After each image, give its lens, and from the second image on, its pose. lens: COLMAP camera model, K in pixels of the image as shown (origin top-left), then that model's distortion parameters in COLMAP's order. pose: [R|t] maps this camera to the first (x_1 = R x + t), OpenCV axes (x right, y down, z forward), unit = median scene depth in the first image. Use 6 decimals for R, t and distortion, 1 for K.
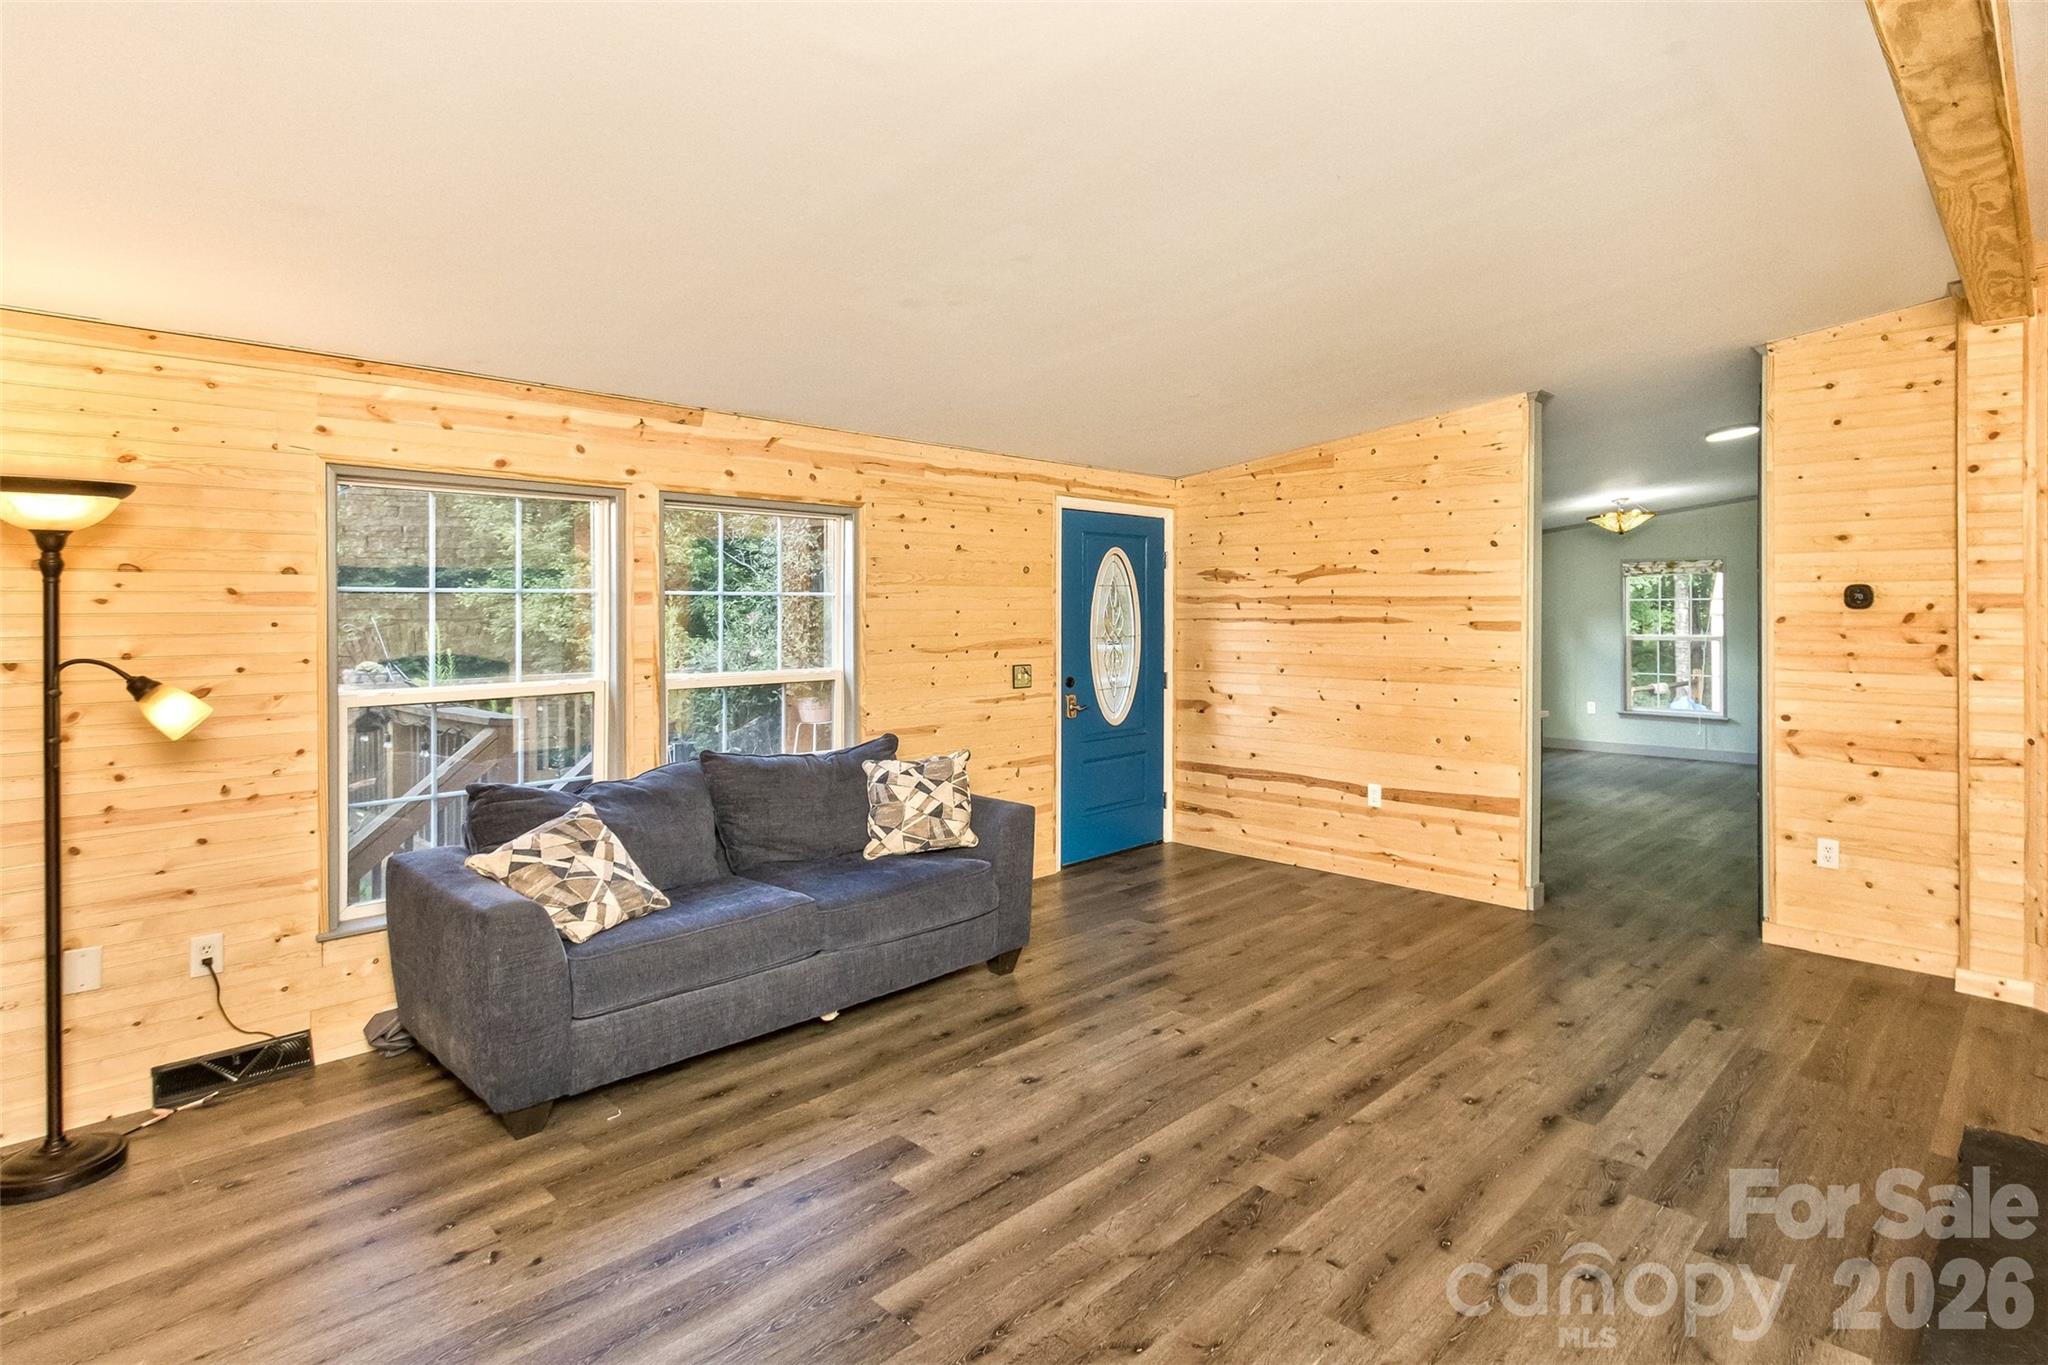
lens RADIAL K [[1046.5, 0, 1135.5], [0, 1046.5, 605.5], [0, 0, 1]] dist [-0.000220, 0.000037]
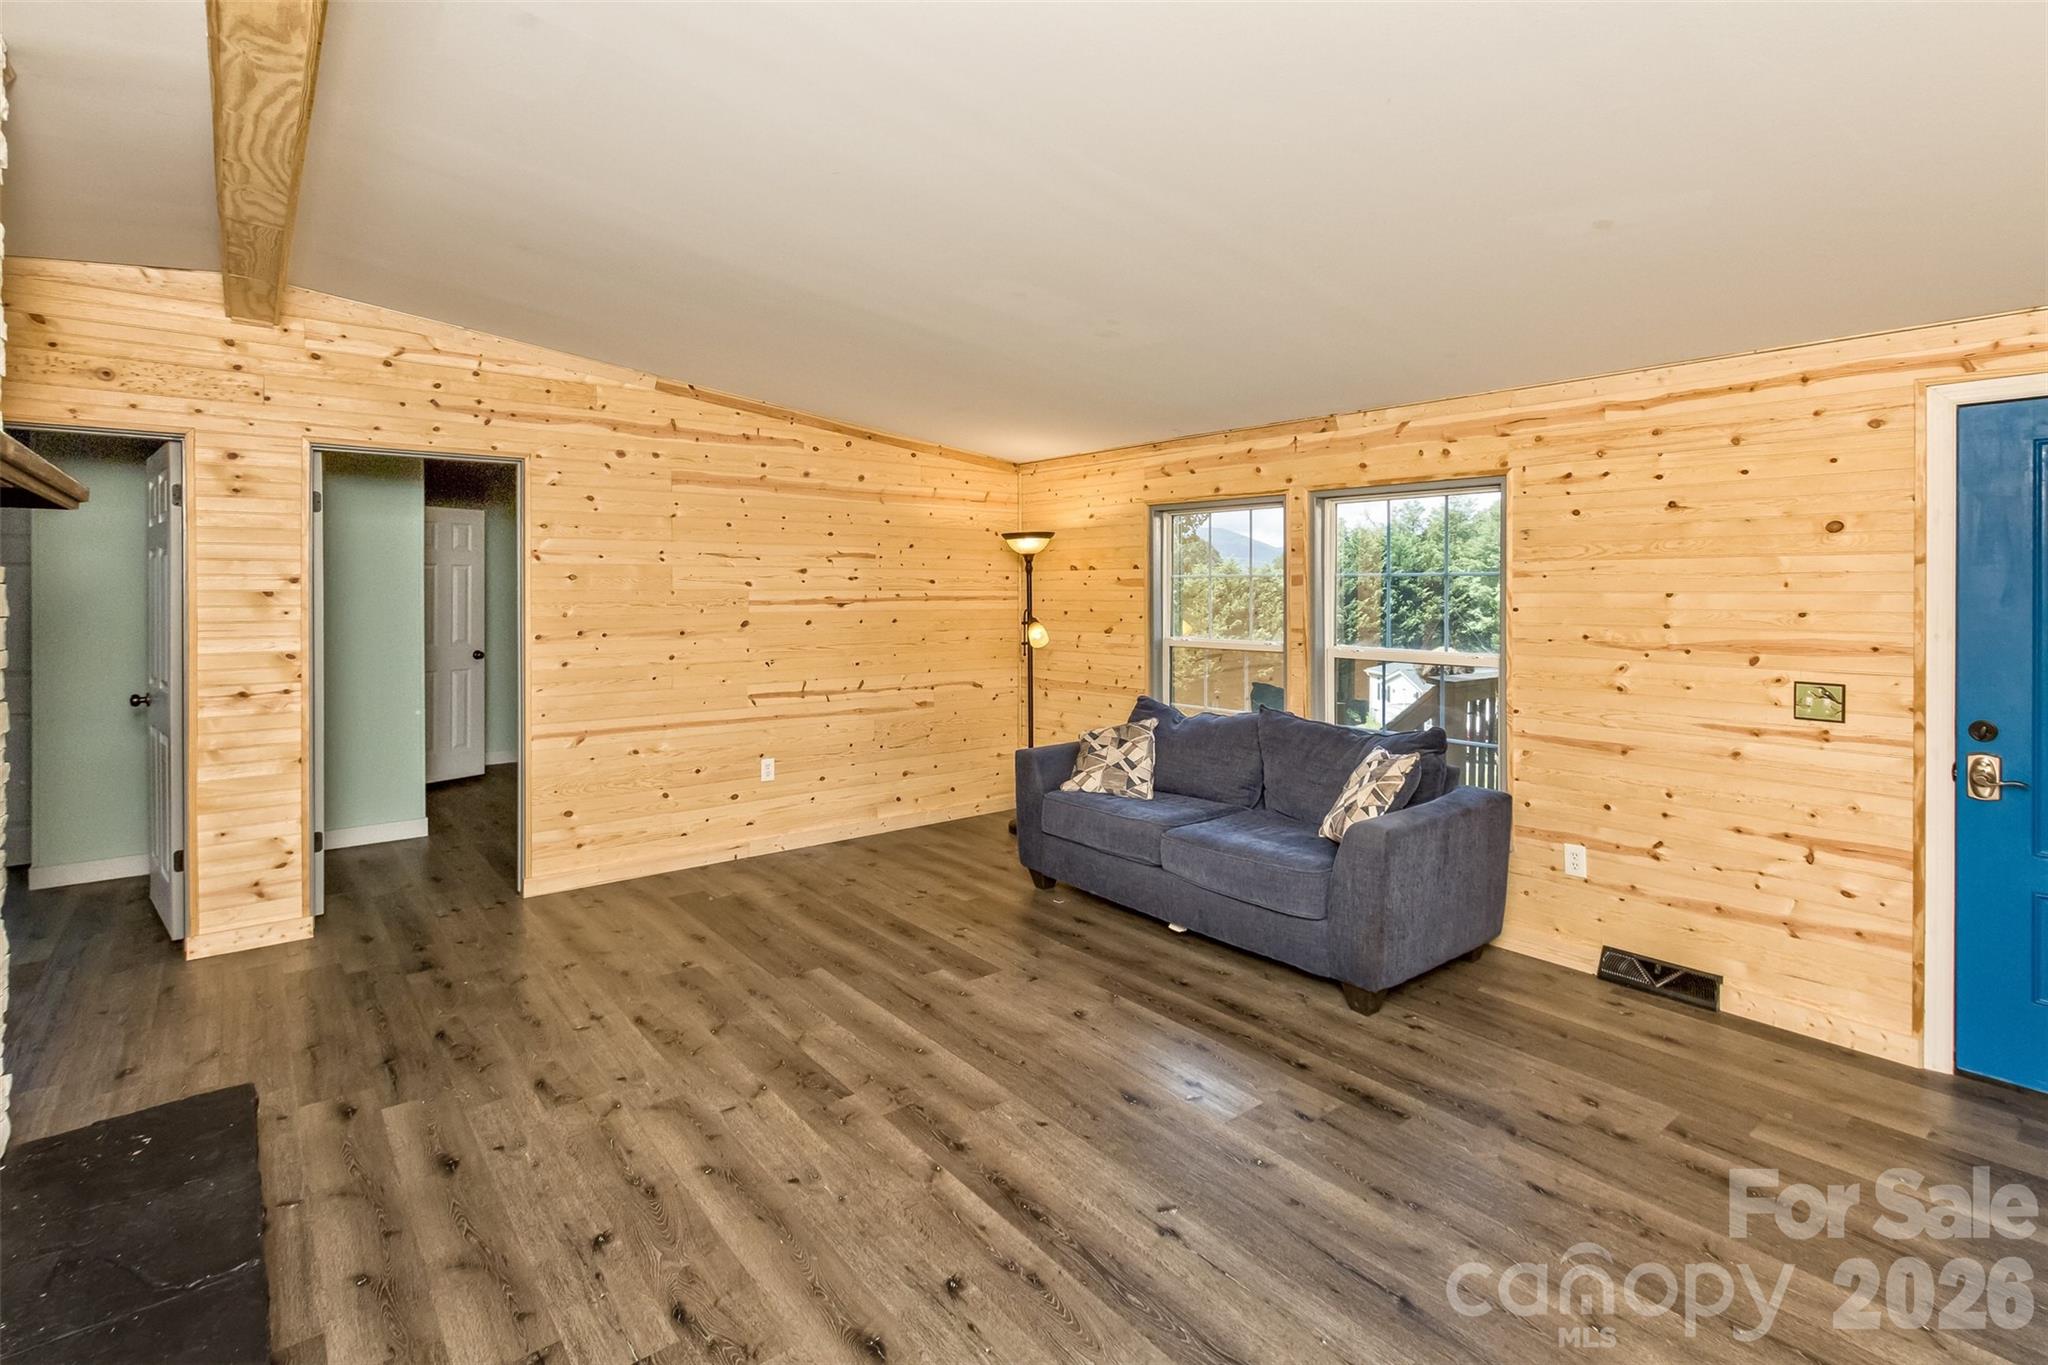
lens RADIAL K [[975.5, 0, 1018.3], [0, 975.5, 586.3], [0, 0, 1]] dist [-0.001246, 0.001710]
pose [[-0.170039, -0.002227, -0.985435, 0.908068], [-0.002272, 0.999996, -0.001868, 0.003832], [0.985435, 0.001922, -0.170044, 1.089379]]
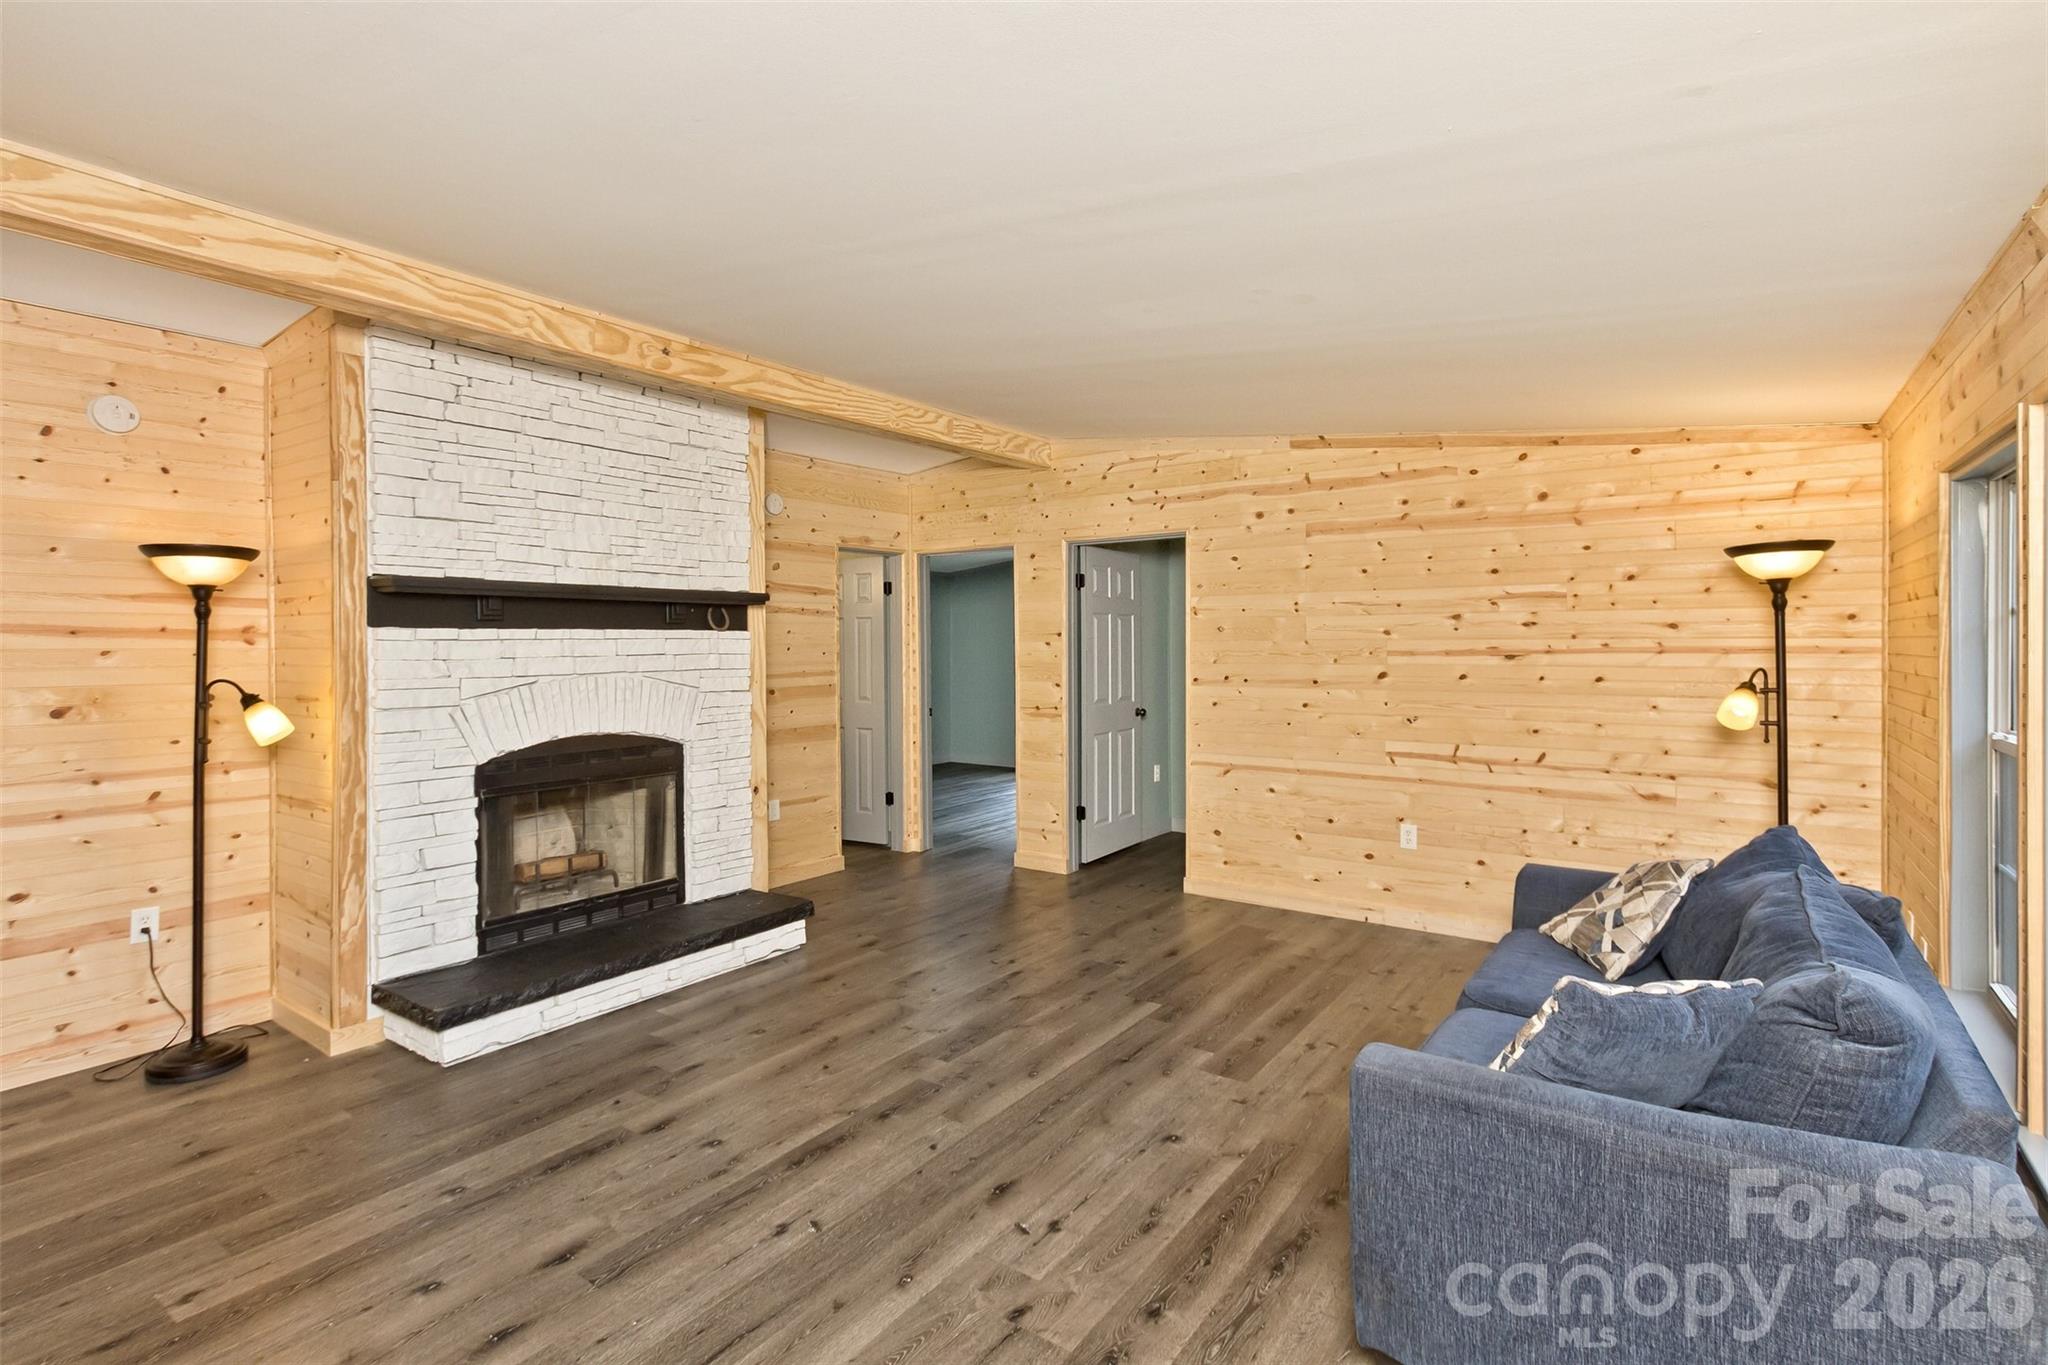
lens RADIAL K [[975.5, 0, 998.1], [0, 975.5, 650.7], [0, 0, 1]] dist [-0.001246, 0.001710]
pose [[-0.996449, 0.007495, -0.083859, 0.122333], [0.006654, 0.999925, 0.010308, 0.005850], [0.083930, 0.009713, -0.996424, 1.818402]]
